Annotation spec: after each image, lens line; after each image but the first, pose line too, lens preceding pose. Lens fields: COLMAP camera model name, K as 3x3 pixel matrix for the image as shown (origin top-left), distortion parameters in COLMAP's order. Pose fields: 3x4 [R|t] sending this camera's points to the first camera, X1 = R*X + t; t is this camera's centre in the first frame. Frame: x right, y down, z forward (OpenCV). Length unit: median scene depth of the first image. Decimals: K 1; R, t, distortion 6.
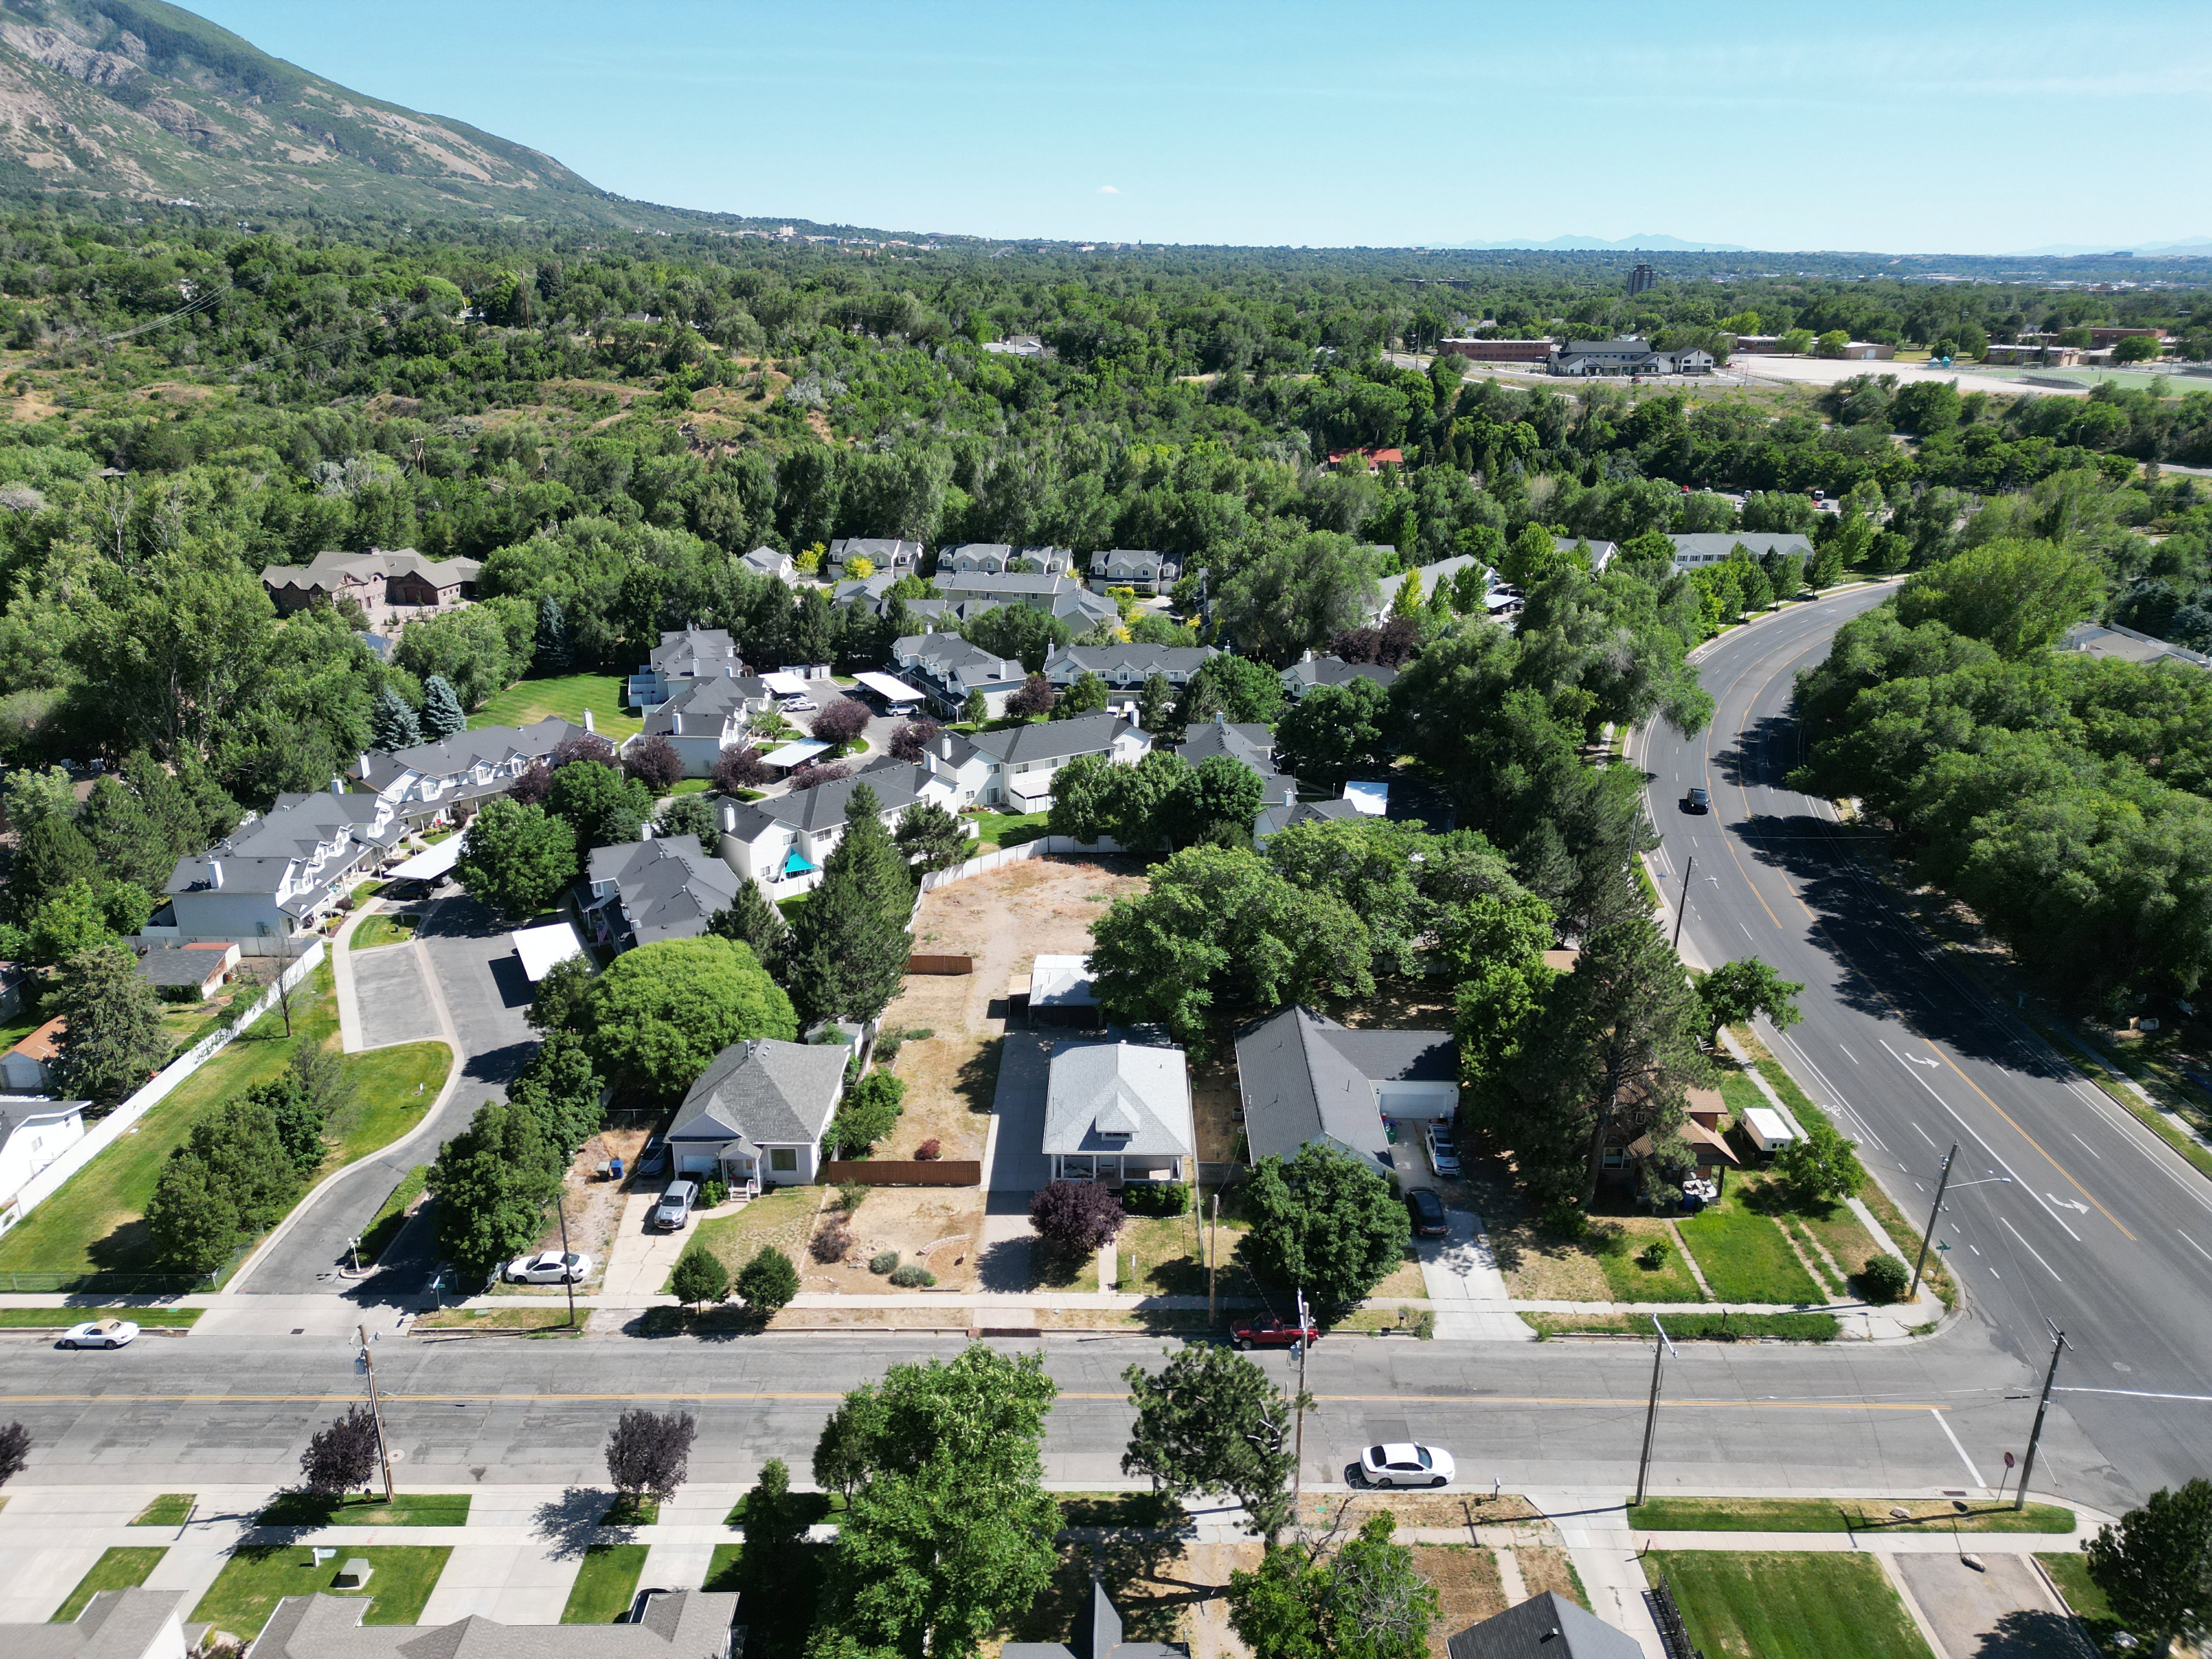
lens RADIAL K [[1542.0, 0, 1108.0], [0, 1542.0, 819.7], [0, 0, 1]] dist [0.064748, -0.059673]
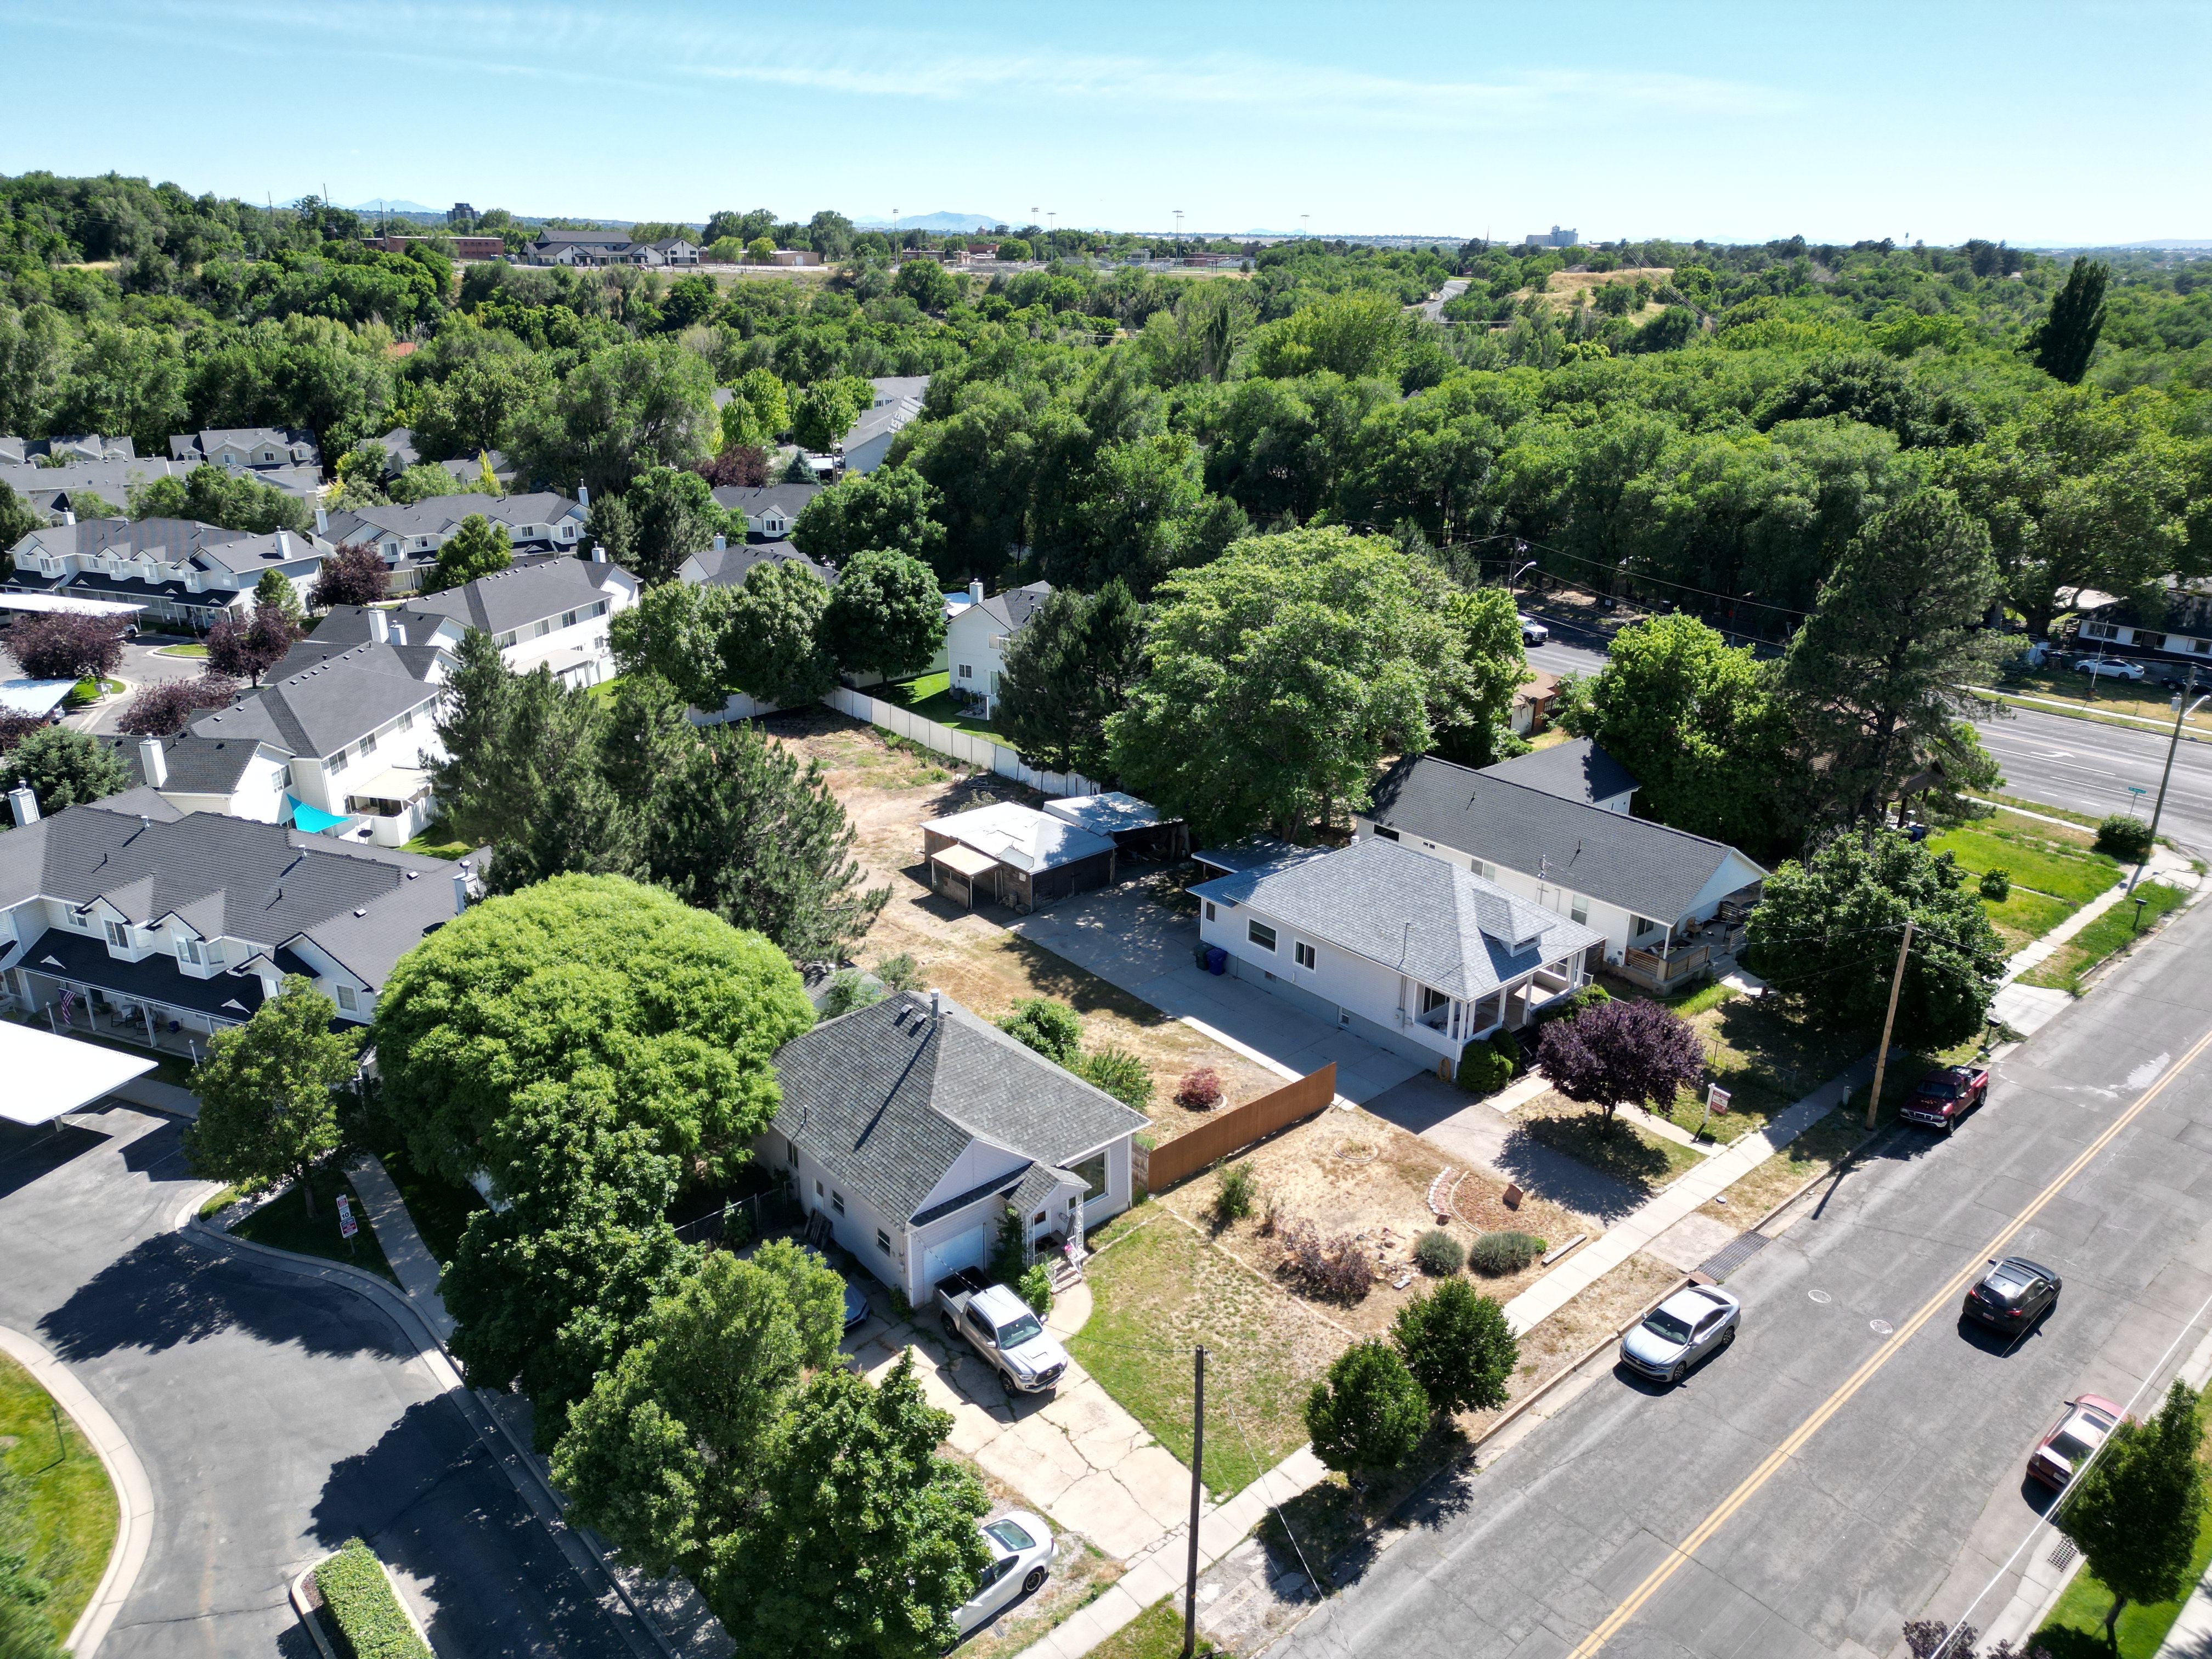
lens RADIAL K [[1542.0, 0, 1104.7], [0, 1542.0, 829.2], [0, 0, 1]] dist [0.064748, -0.059673]
pose [[0.754795, -0.232201, 0.613488, -0.328294], [0.218183, 0.970870, 0.099029, 0.038199], [-0.618612, 0.059106, 0.783470, 0.394299]]
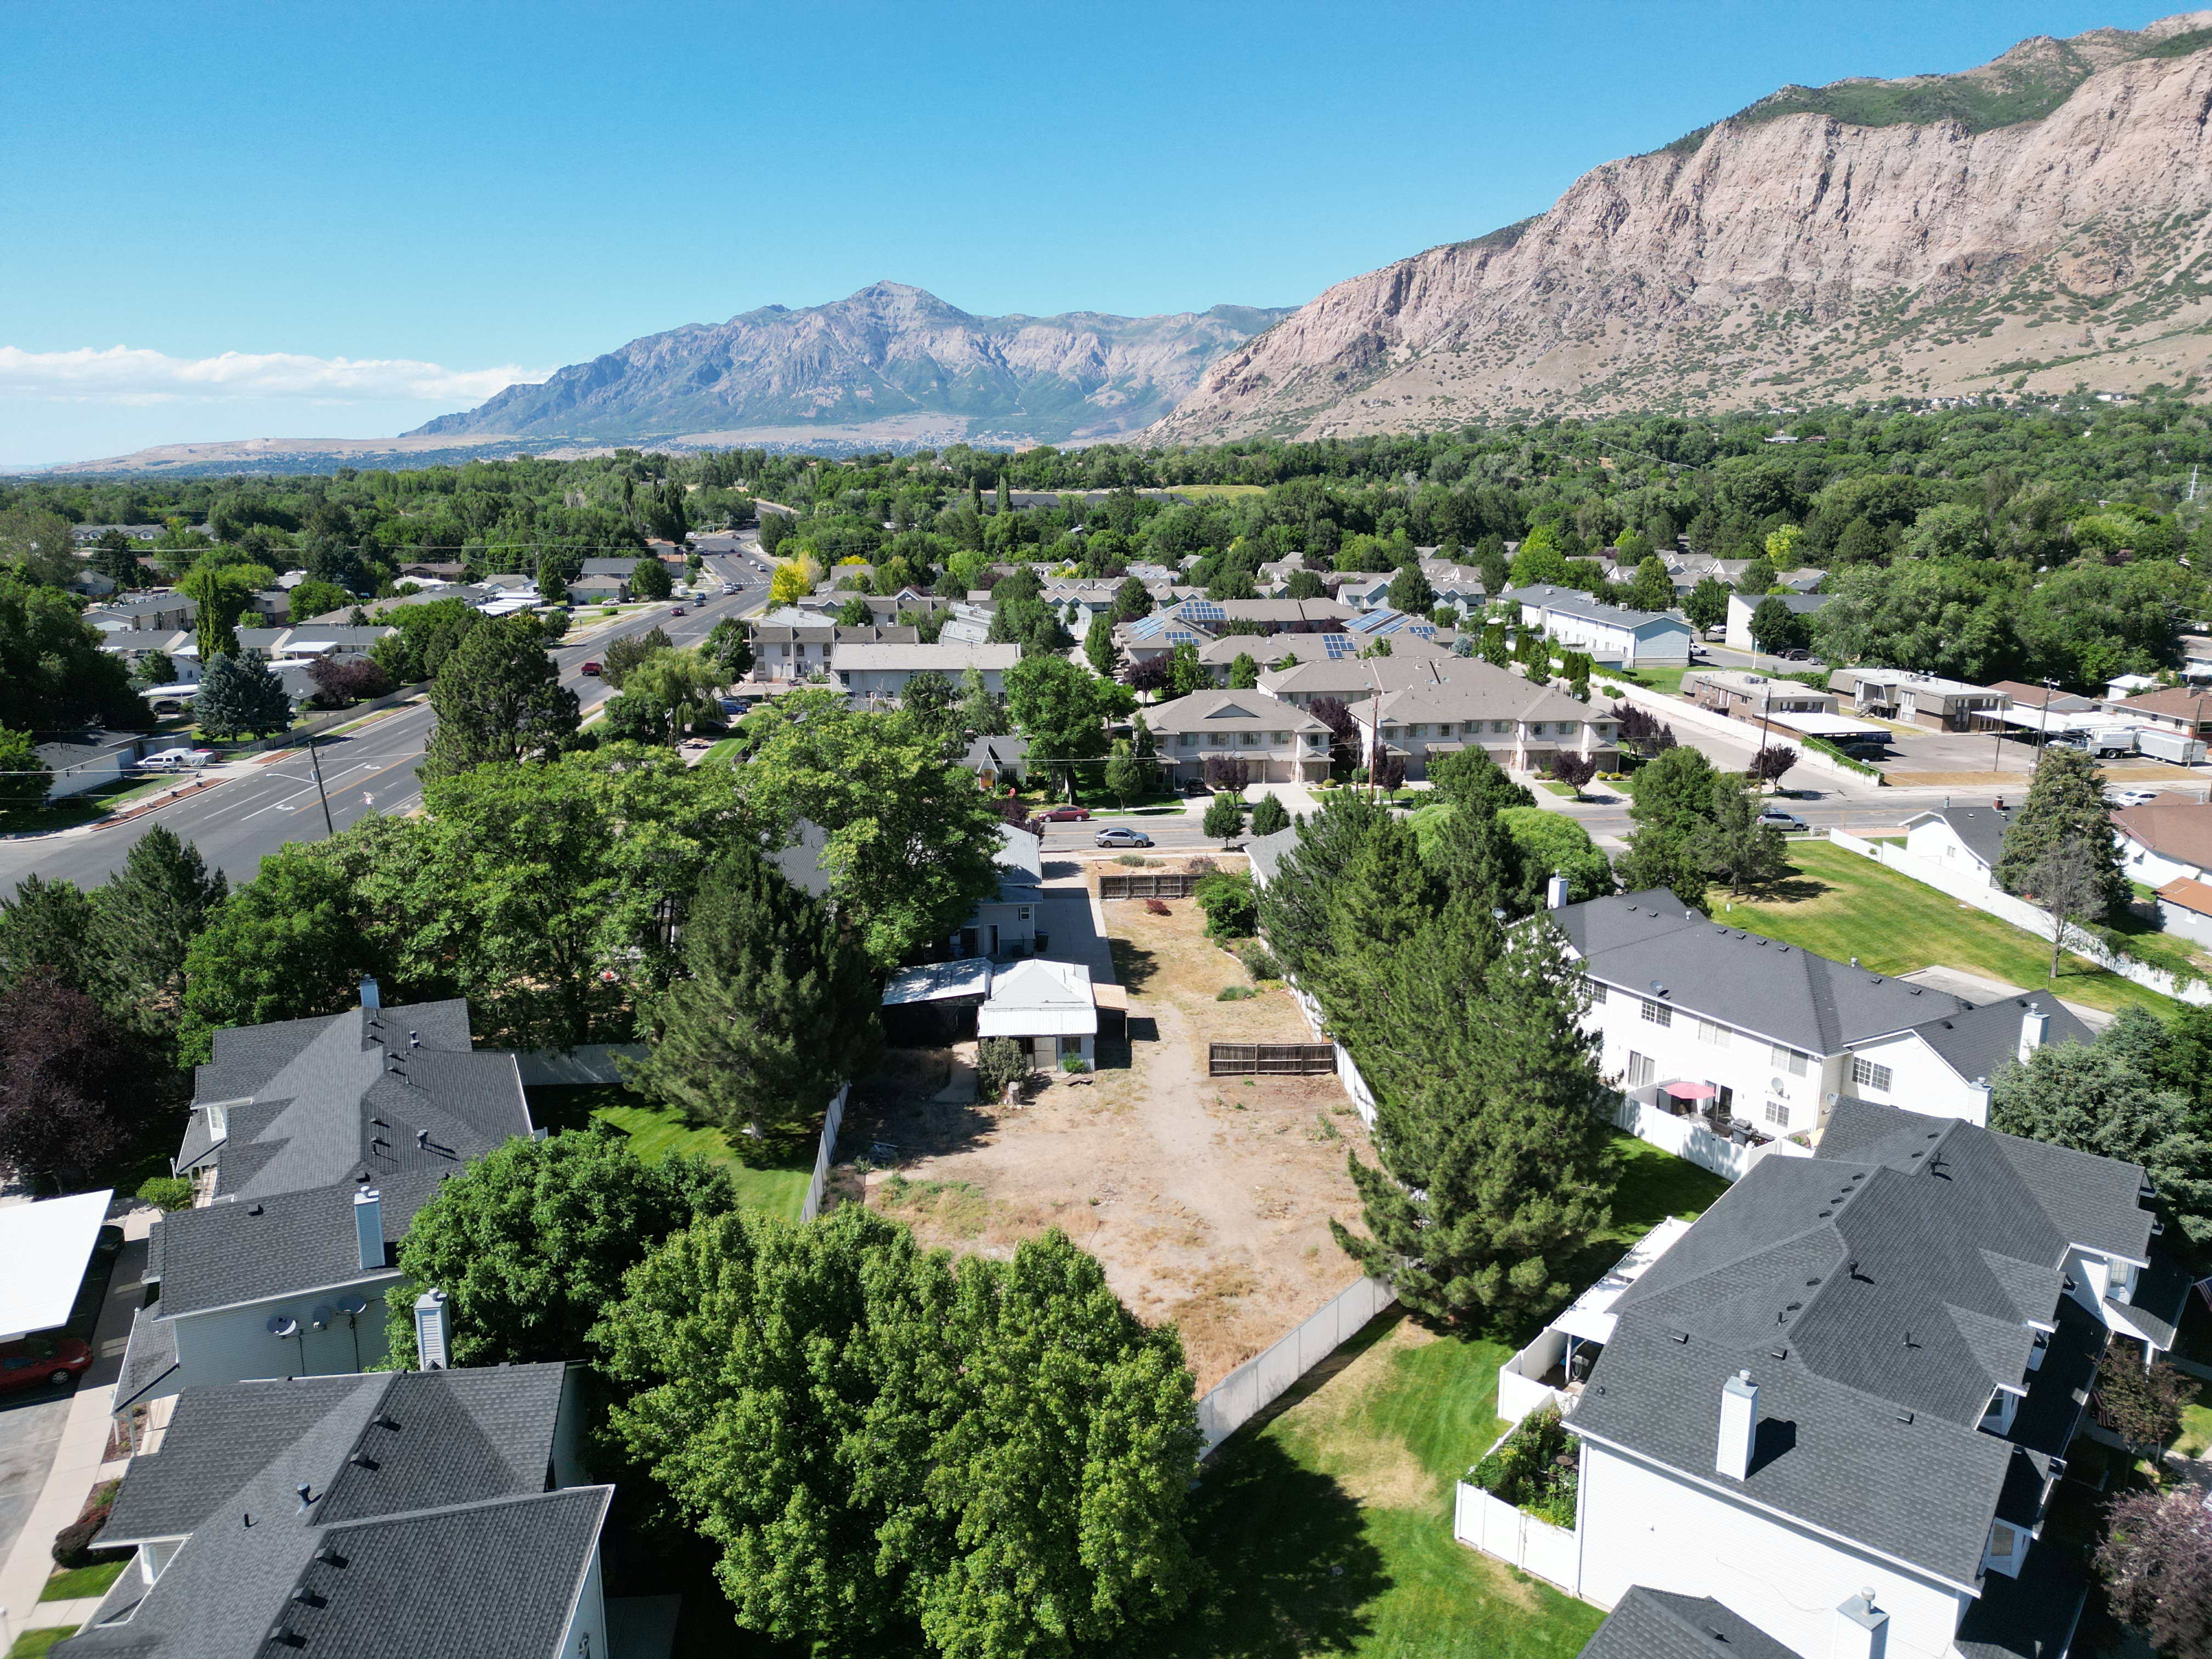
lens RADIAL K [[1542.0, 0, 1101.0], [0, 1542.0, 833.9], [0, 0, 1]] dist [0.064748, -0.059673]
pose [[-0.997361, 0.013162, -0.071405, -0.006404], [-0.027391, 0.842566, 0.537897, -0.253338], [0.067243, 0.538433, -0.839981, 1.259529]]
